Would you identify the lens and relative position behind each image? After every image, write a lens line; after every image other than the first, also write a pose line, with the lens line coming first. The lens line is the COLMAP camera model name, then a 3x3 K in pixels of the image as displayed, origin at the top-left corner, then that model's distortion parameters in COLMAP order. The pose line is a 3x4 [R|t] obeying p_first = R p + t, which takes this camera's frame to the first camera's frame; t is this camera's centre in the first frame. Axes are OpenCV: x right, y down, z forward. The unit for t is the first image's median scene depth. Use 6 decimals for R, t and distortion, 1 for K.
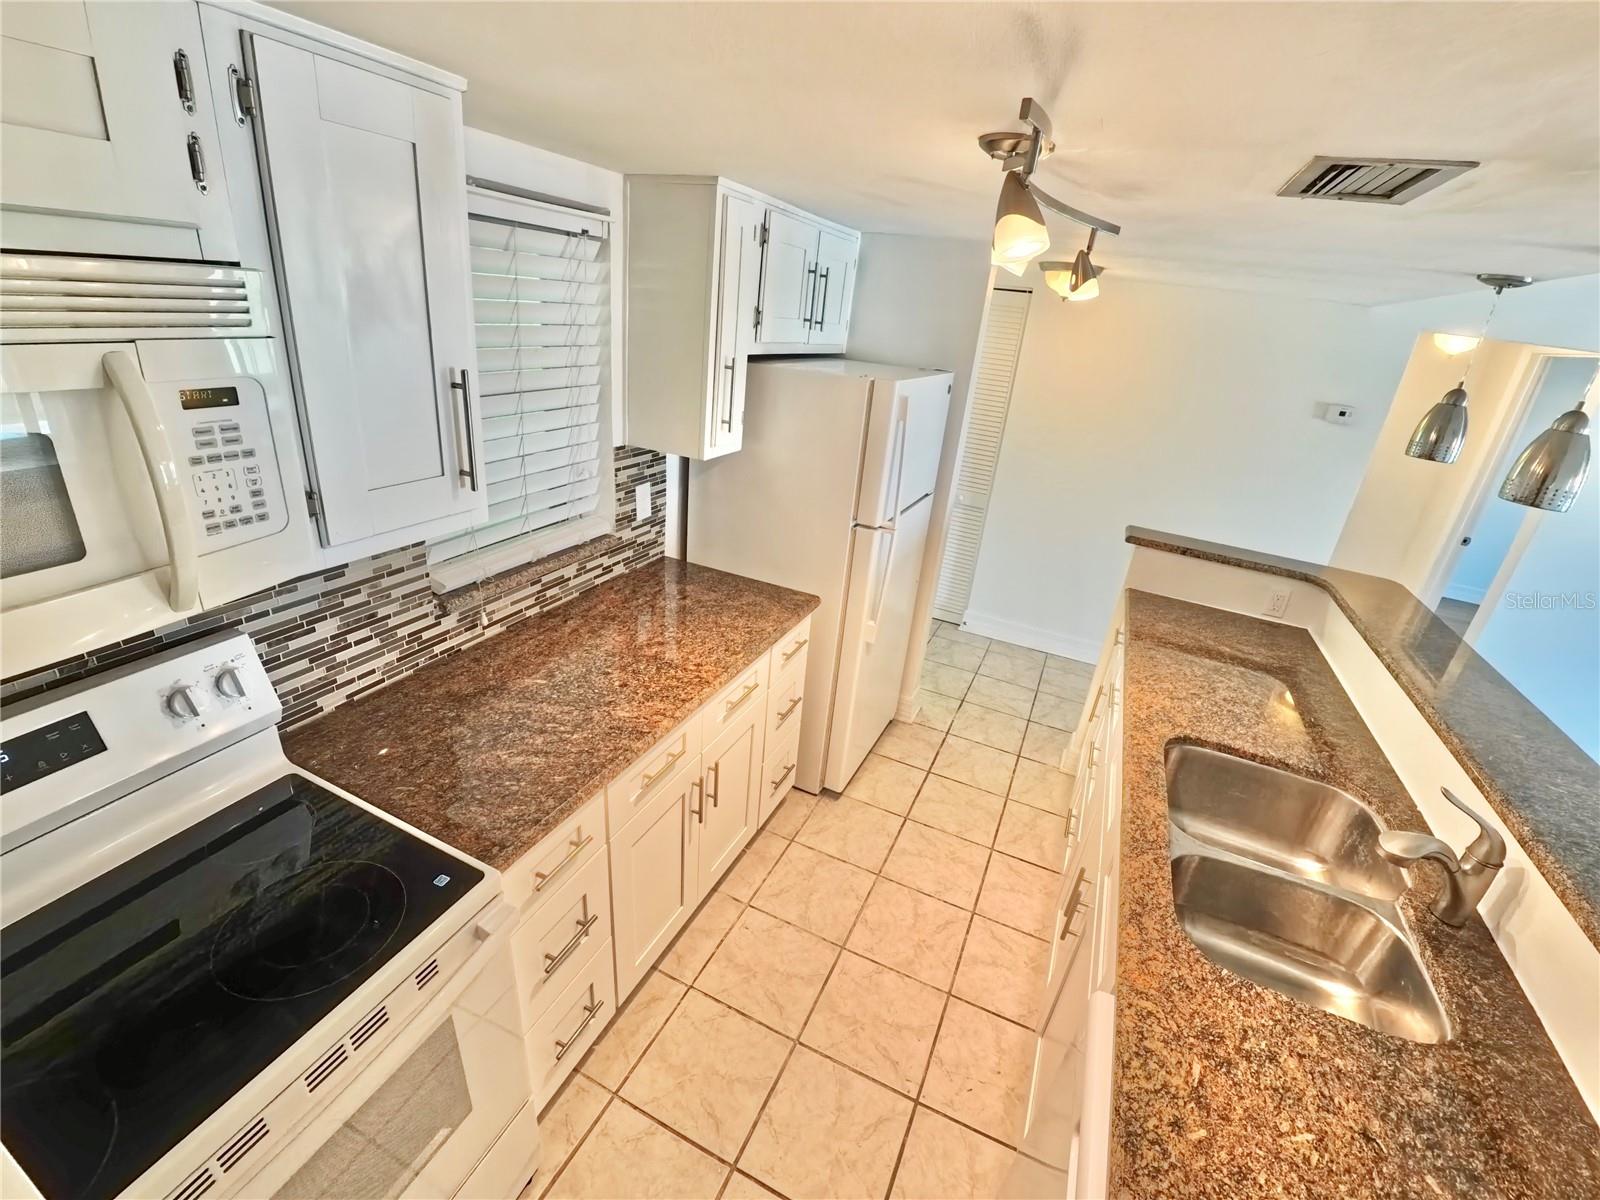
lens RADIAL K [[673.5, 0, 800.0], [0, 673.5, 600.0], [0, 0, 1]] dist [-0.055991, 0.006830]
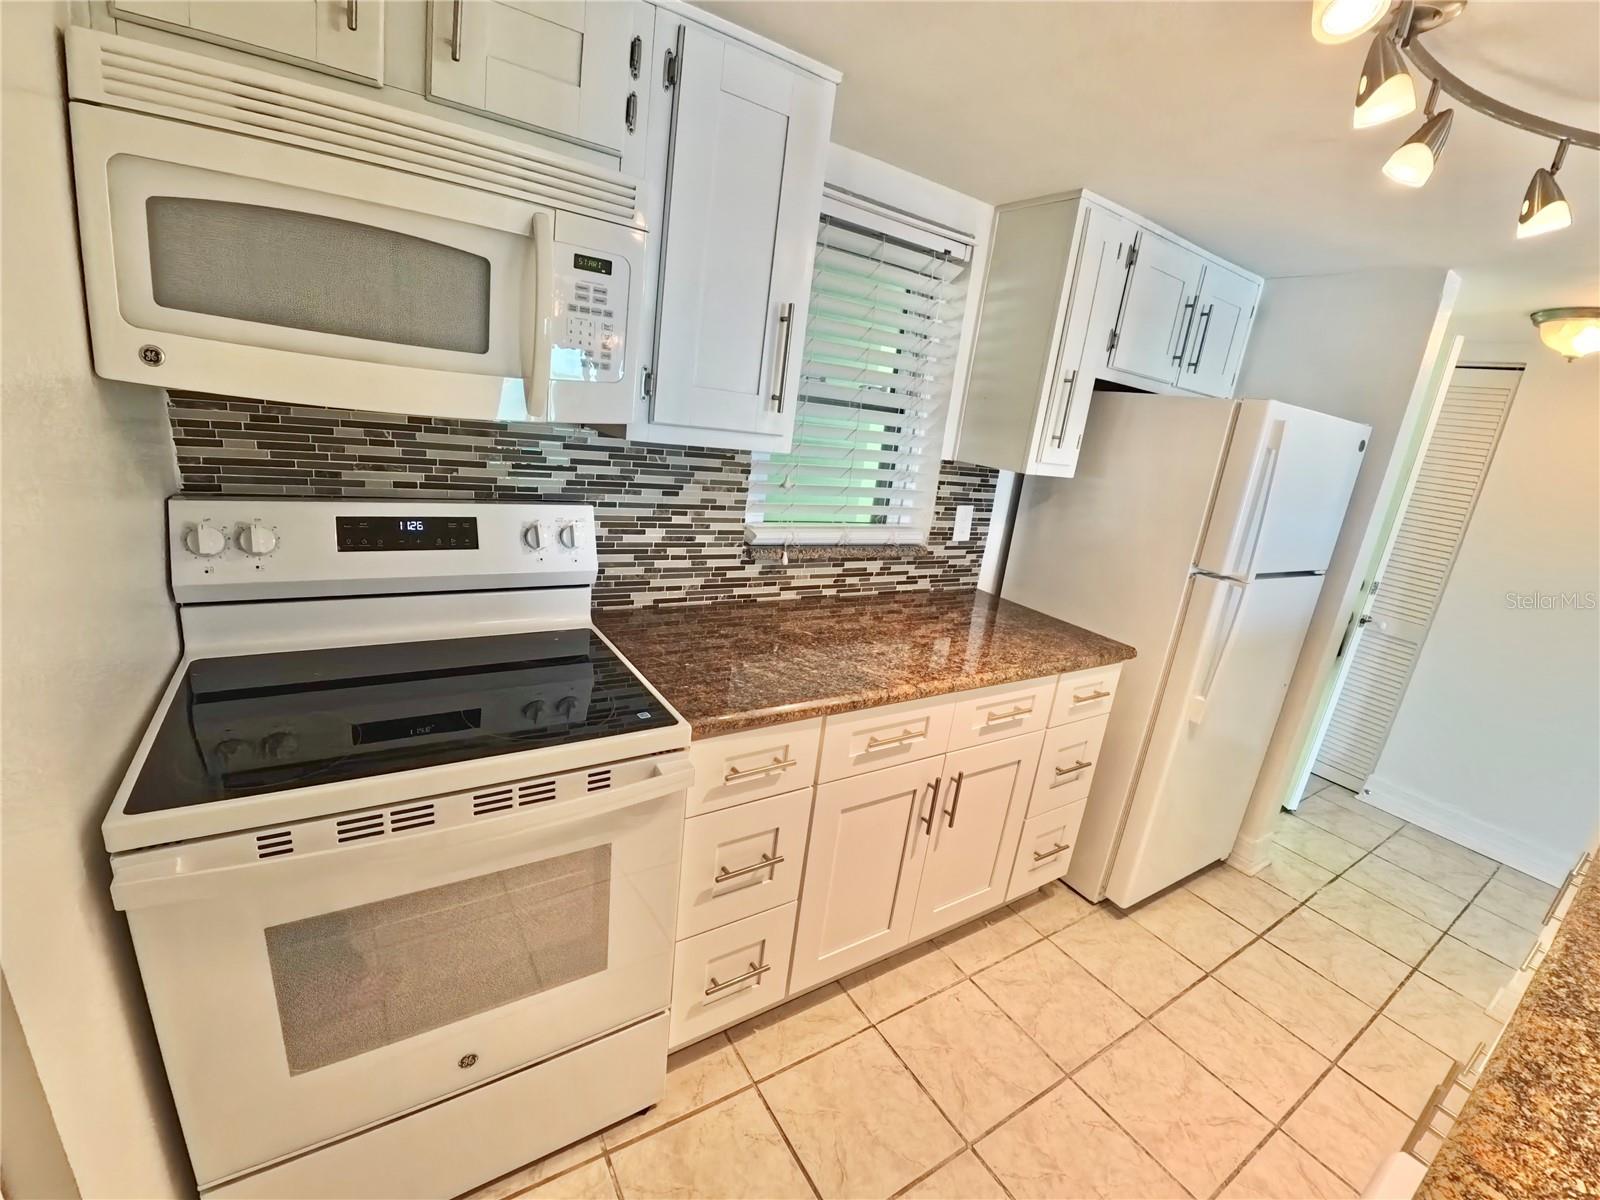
lens RADIAL K [[675.2, 0, 800.0], [0, 675.2, 600.0], [0, 0, 1]] dist [-0.055975, 0.007082]
pose [[0.842055, 0.155532, -0.516481, 0.121622], [-0.253444, 0.959329, -0.124316, 0.187343], [0.476140, 0.235580, 0.847226, 0.085859]]
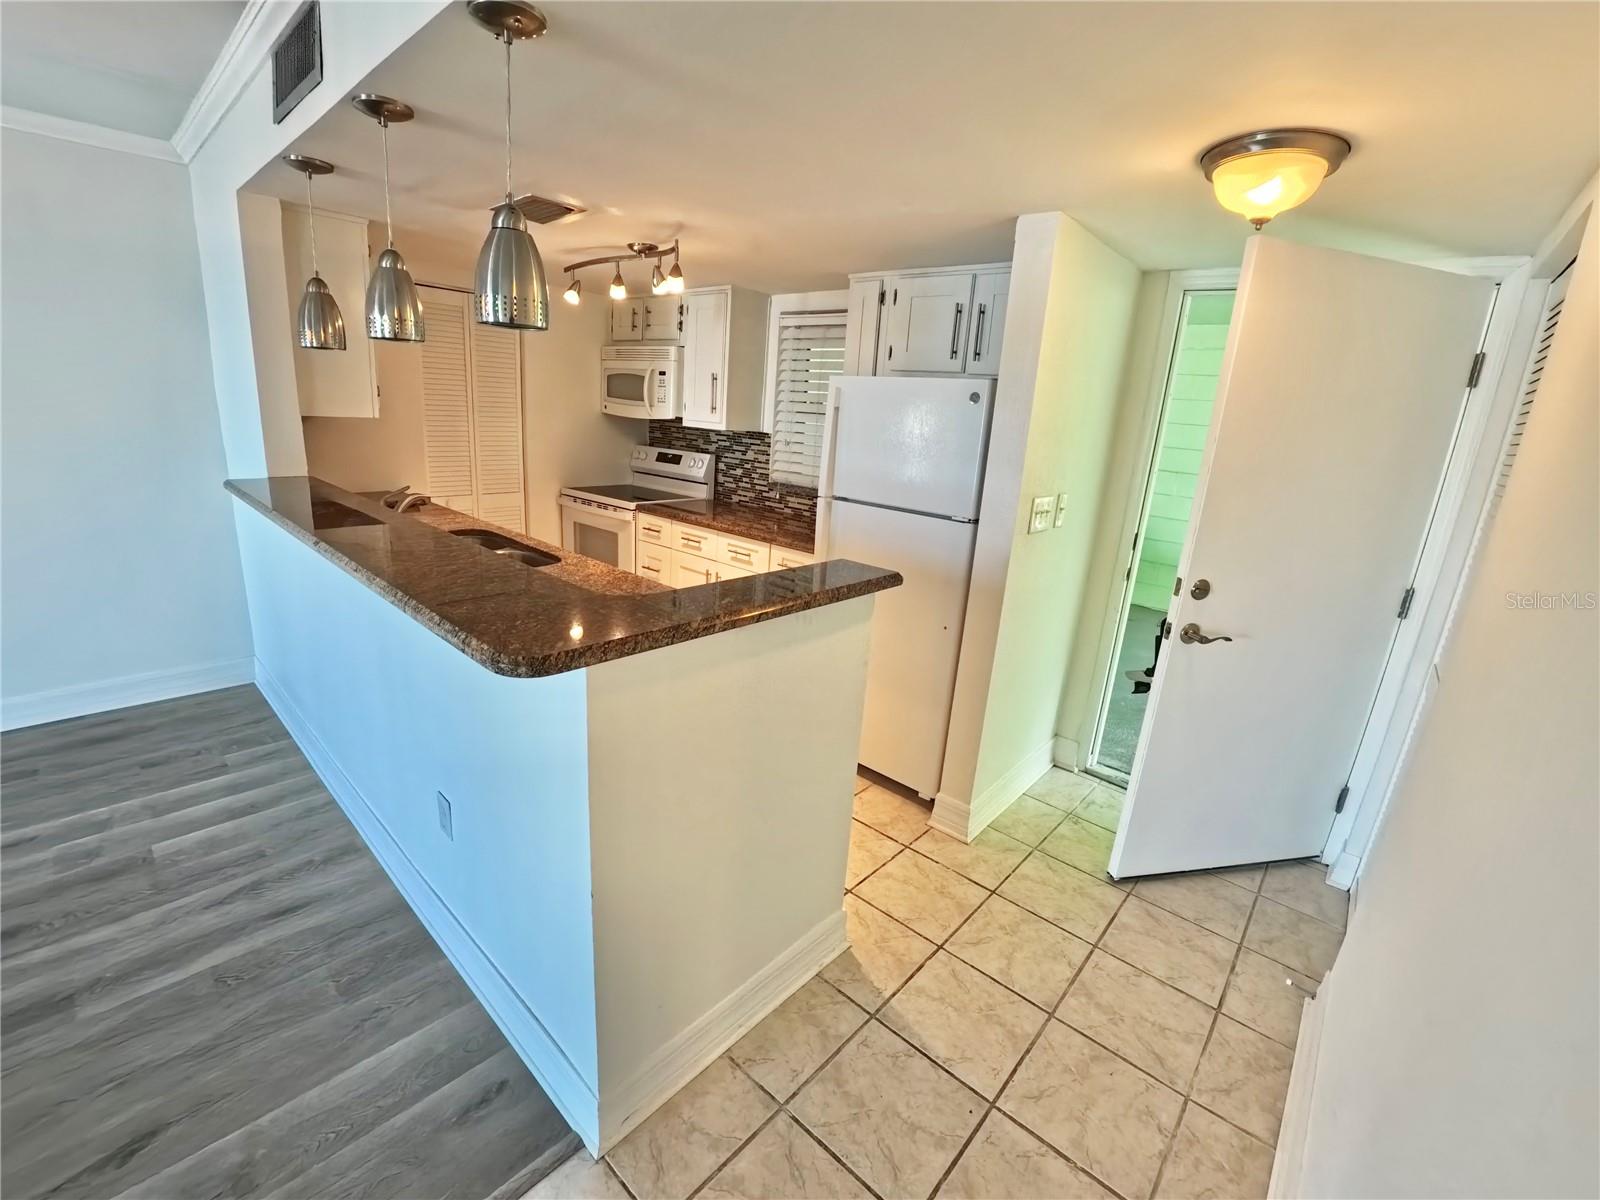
lens RADIAL K [[673.5, 0, 800.0], [0, 673.5, 600.0], [0, 0, 1]] dist [-0.055991, 0.006830]
pose [[-0.280206, 0.148761, -0.948343, 1.634096], [-0.471897, 0.838960, 0.271033, -0.320245], [0.835941, 0.523465, -0.164882, 1.558319]]
